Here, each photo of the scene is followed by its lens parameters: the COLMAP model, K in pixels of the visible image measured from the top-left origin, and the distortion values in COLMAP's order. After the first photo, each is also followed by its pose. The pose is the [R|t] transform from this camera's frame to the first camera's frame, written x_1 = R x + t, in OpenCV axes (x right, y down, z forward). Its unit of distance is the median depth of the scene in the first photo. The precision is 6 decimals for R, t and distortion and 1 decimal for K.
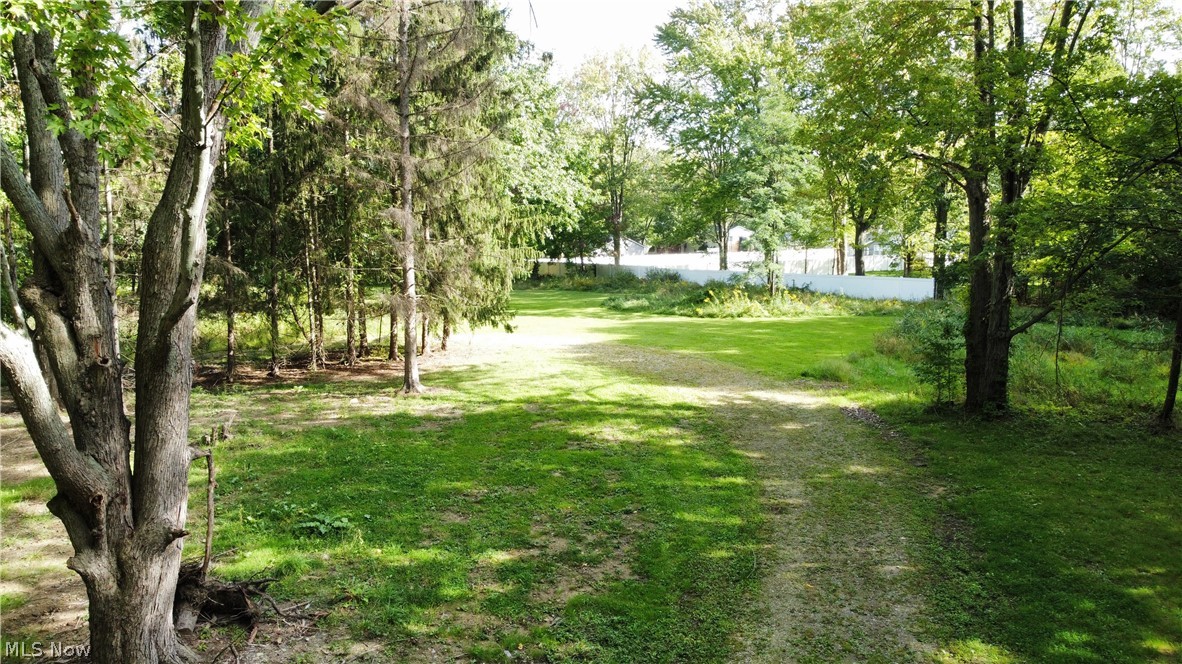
lens RADIAL K [[915.8, 0, 591.0], [0, 915.8, 332.0], [0, 0, 1]] dist [-0.000357, -0.002188]
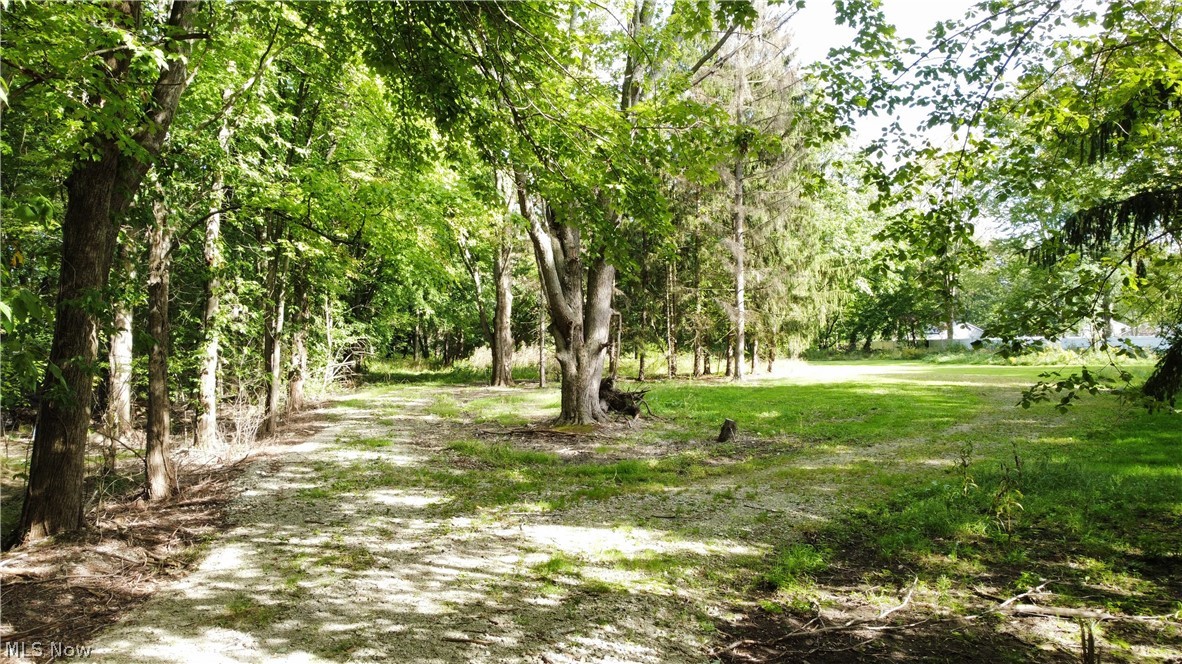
lens RADIAL K [[839.5, 0, 591.0], [0, 839.5, 332.0], [0, 0, 1]] dist [0.003957, 0.001067]
pose [[0.924928, 0.004769, -0.380113, 0.068266], [-0.042140, 0.995045, -0.090056, 0.109013], [0.377800, 0.099313, 0.920545, -0.217980]]
